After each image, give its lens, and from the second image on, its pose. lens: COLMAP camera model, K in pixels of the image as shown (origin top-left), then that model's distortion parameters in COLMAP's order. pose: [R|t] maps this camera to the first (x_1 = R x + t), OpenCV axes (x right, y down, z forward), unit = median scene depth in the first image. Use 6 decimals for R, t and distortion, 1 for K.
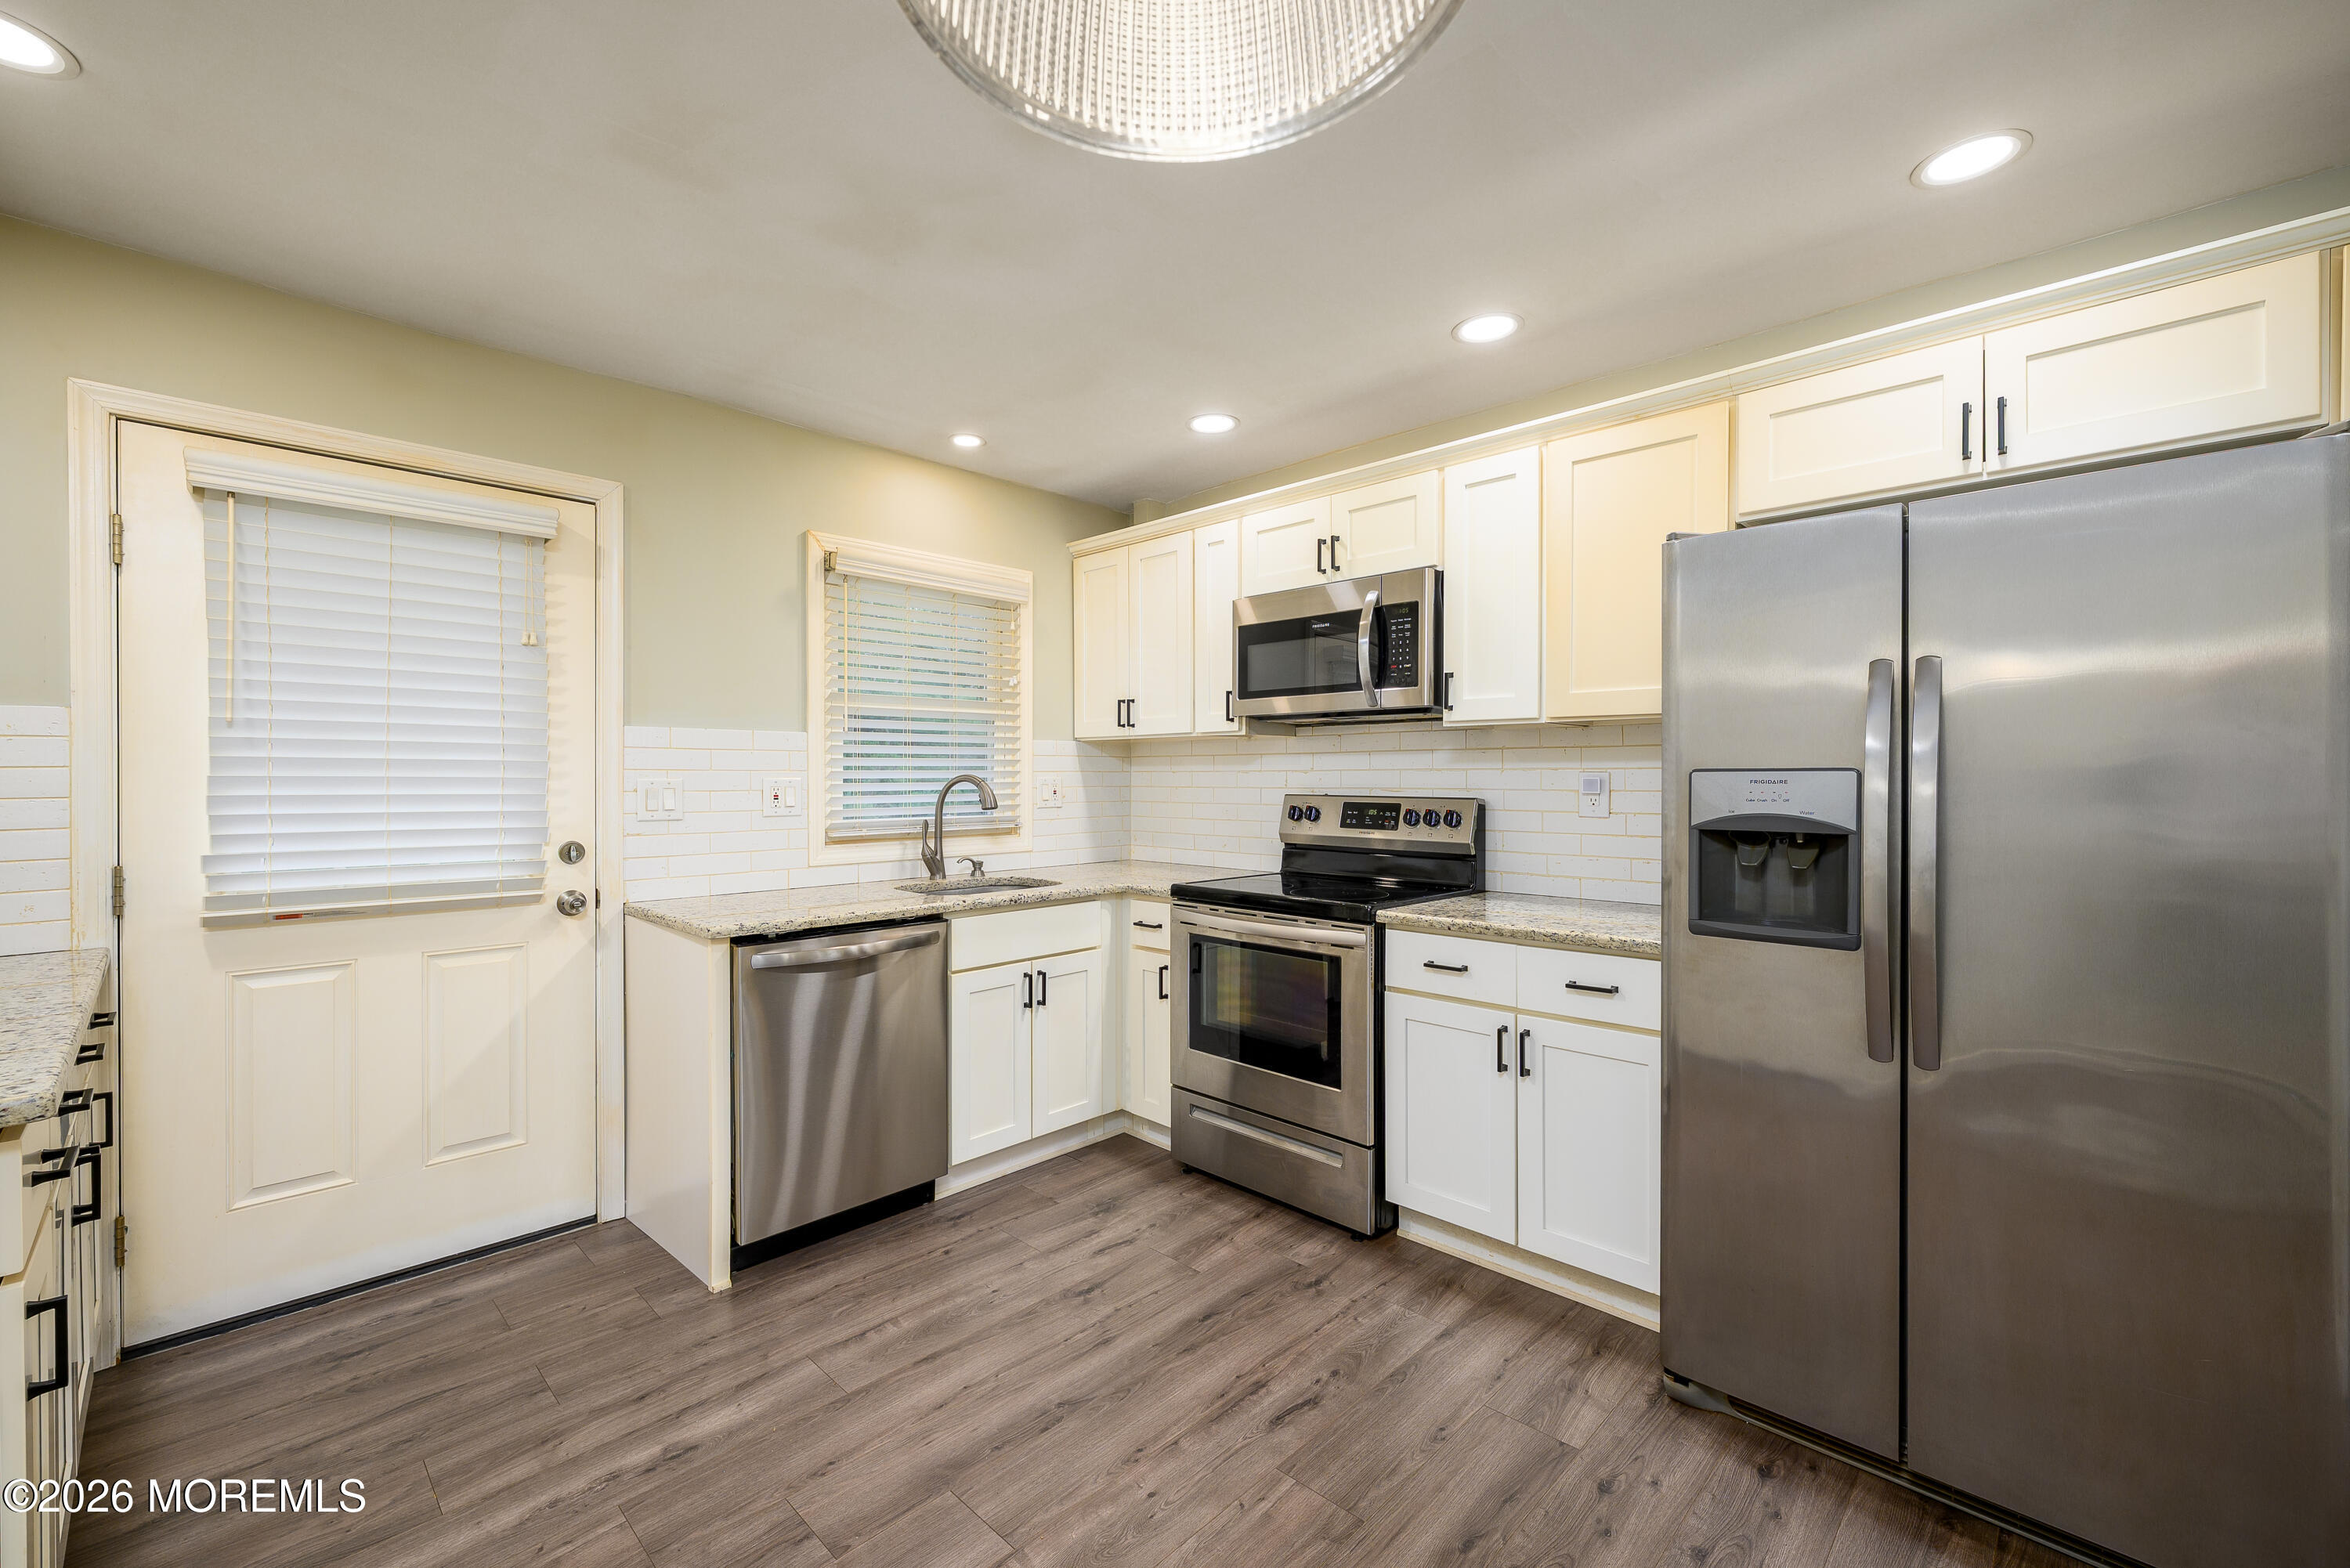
lens RADIAL K [[970.4, 0, 1178.5], [0, 970.4, 780.5], [0, 0, 1]] dist [0.000757, 0.000263]
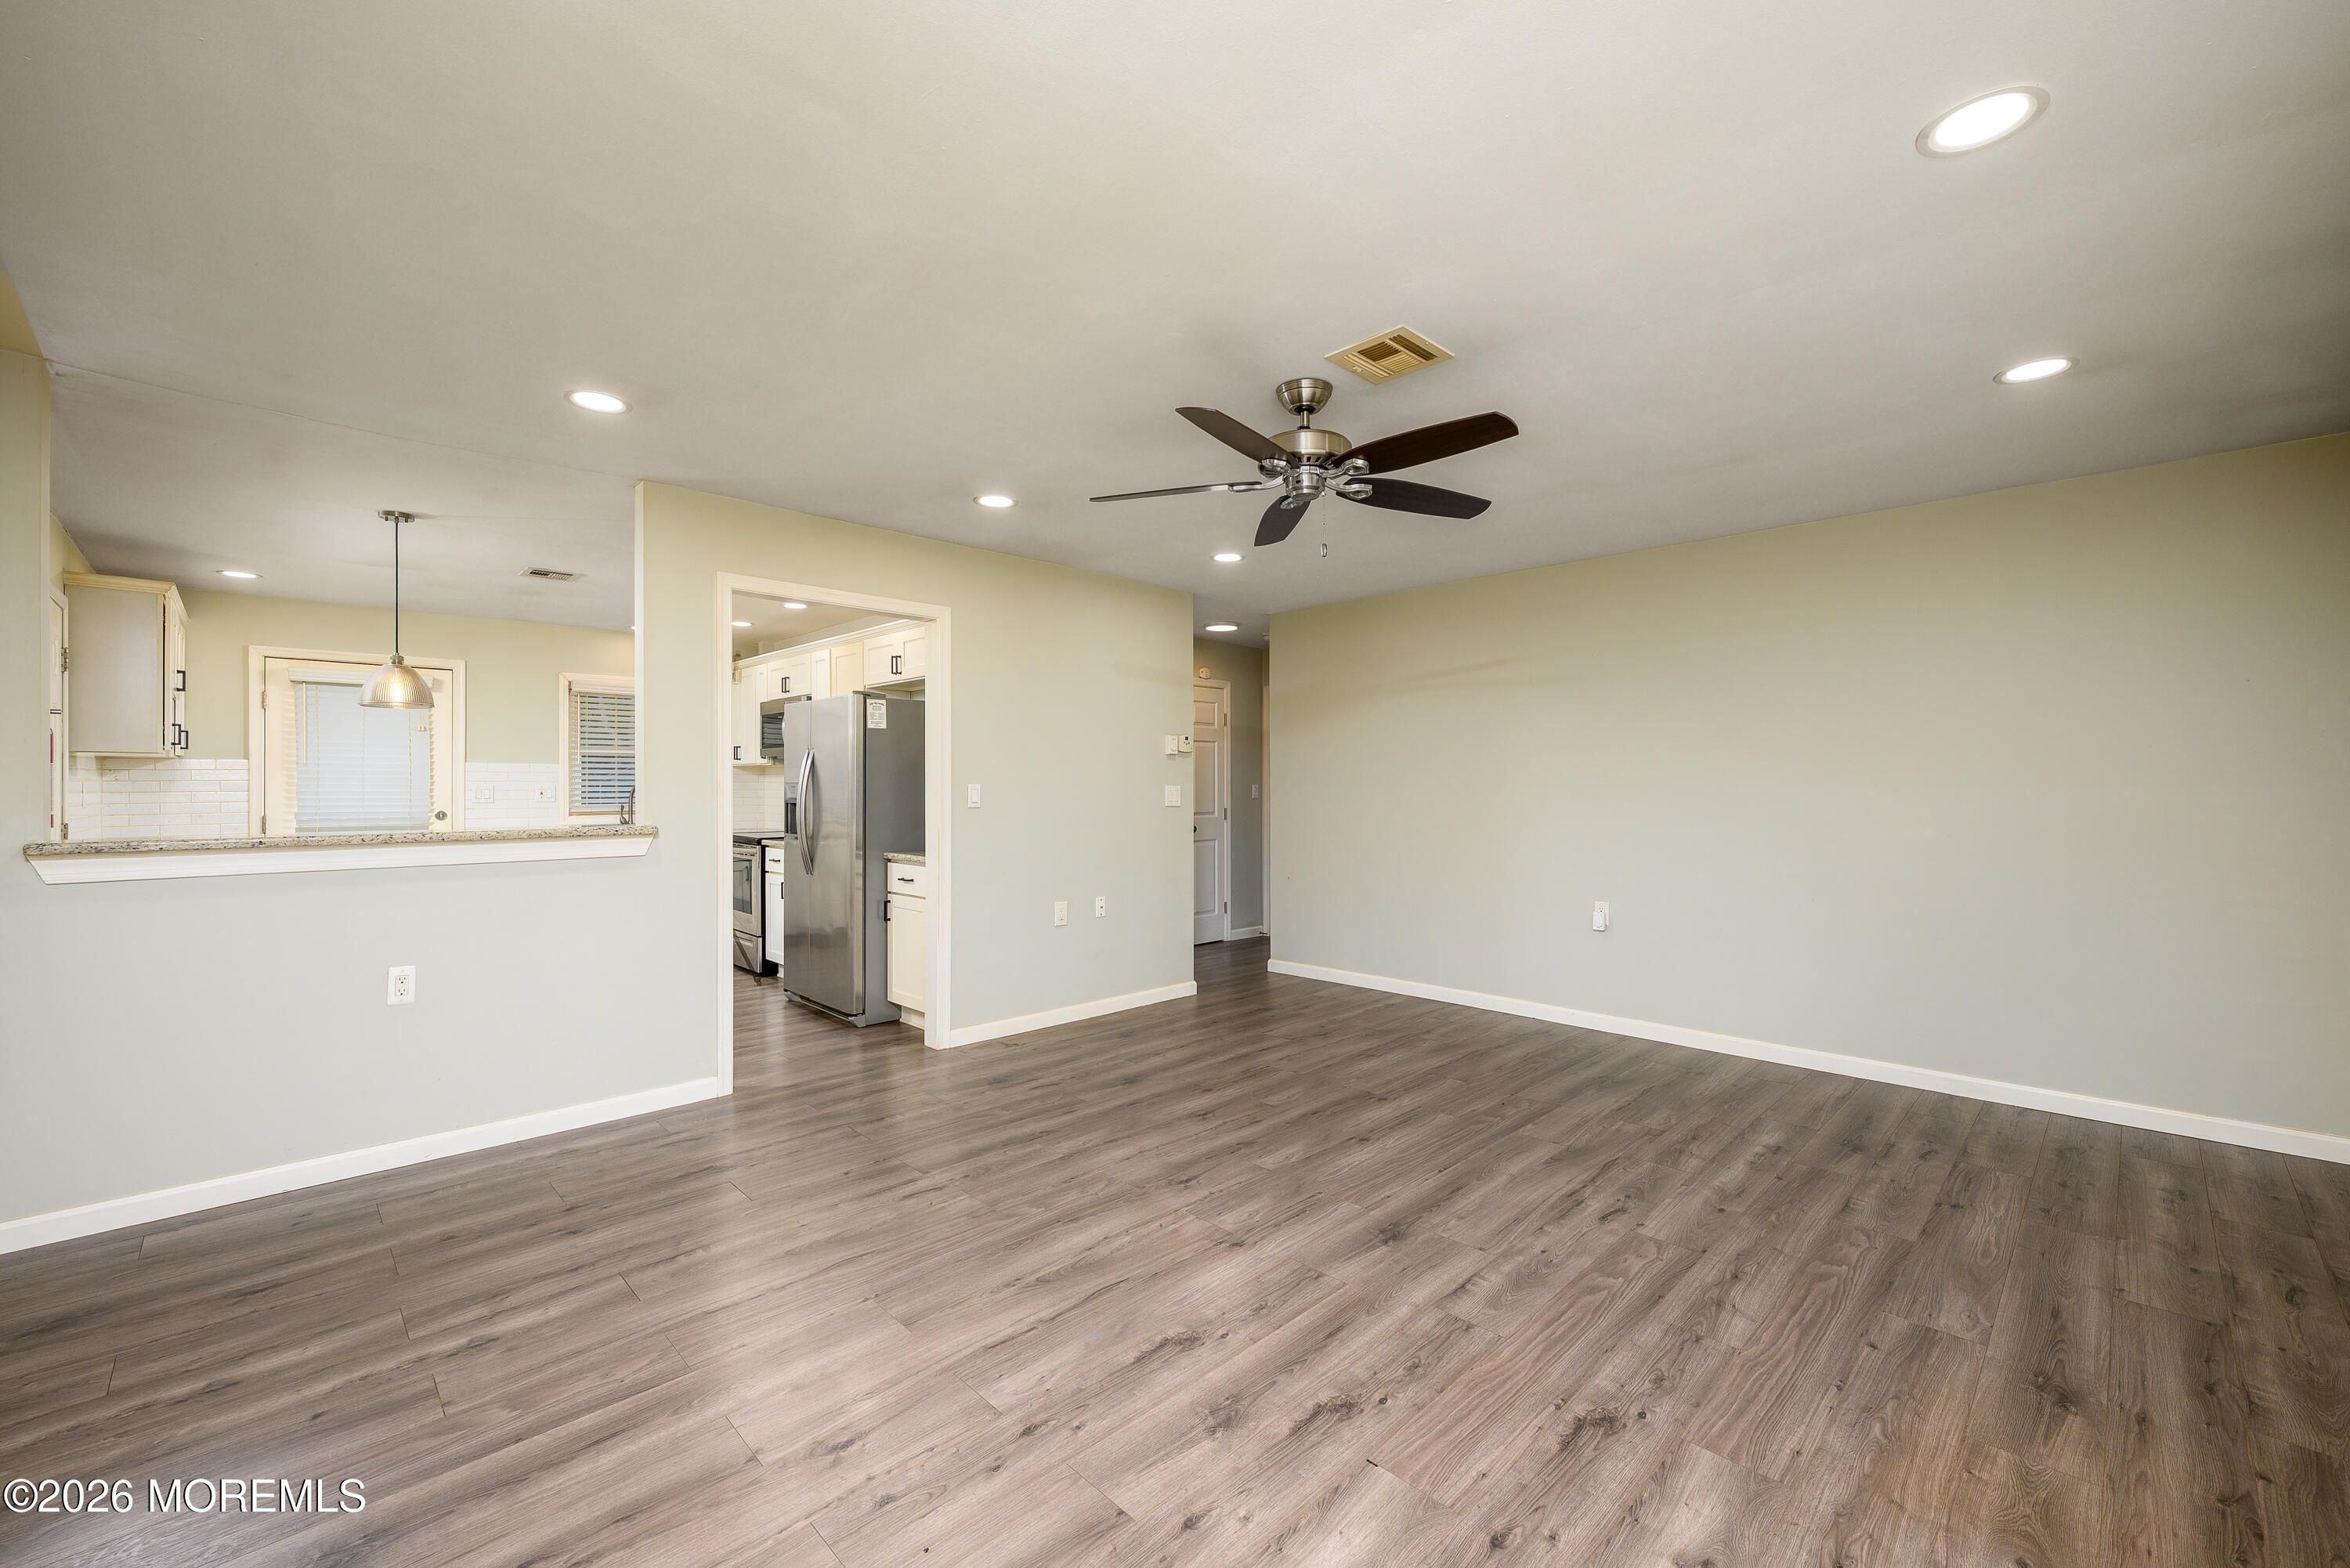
lens RADIAL K [[934.7, 0, 1168.8], [0, 934.7, 791.9], [0, 0, 1]] dist [-0.000478, 0.000096]
pose [[0.999633, 0.000854, -0.027083, 1.156554], [-0.000708, 0.999985, 0.005377, 0.001693], [0.027087, -0.005356, 0.999619, -1.182352]]
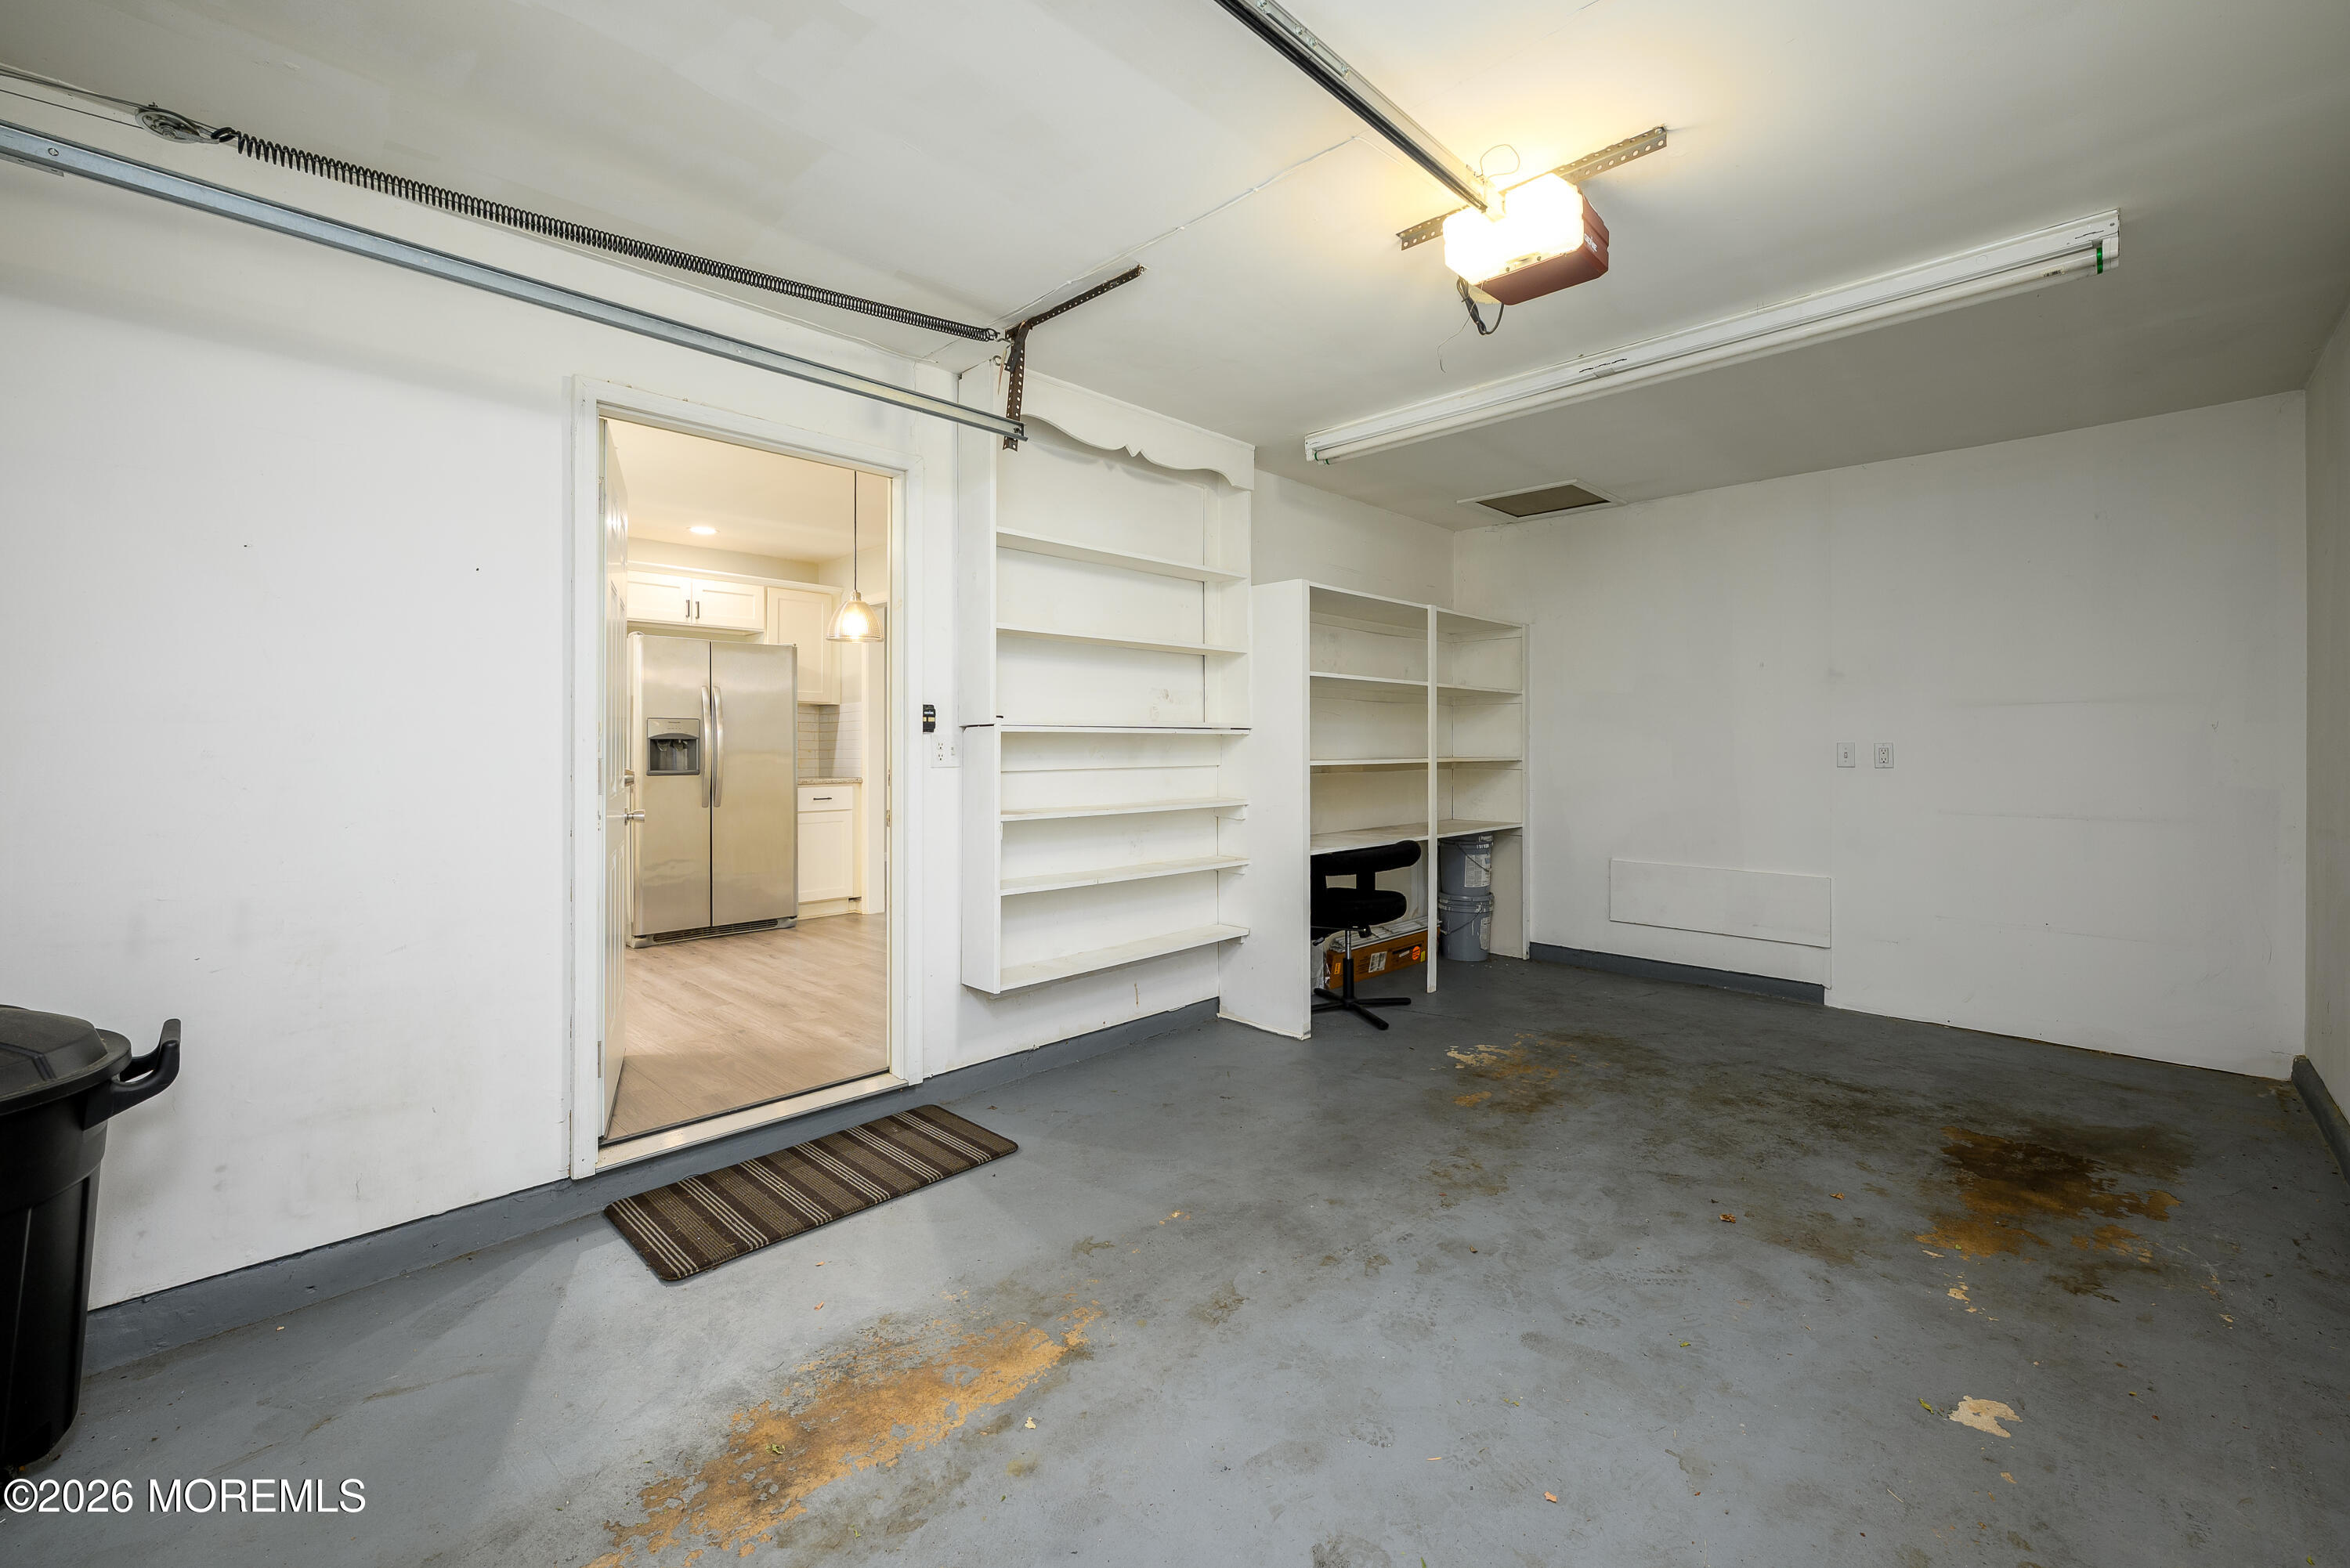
lens RADIAL K [[958.5, 0, 1175.9], [0, 958.5, 742.9], [0, 0, 1]] dist [0.000636, -0.000165]
pose [[-0.002749, 0.000849, 0.999996, -1.480940], [0.003288, 0.999994, -0.000840, 0.044920], [-0.999991, 0.003285, -0.002751, -0.346251]]
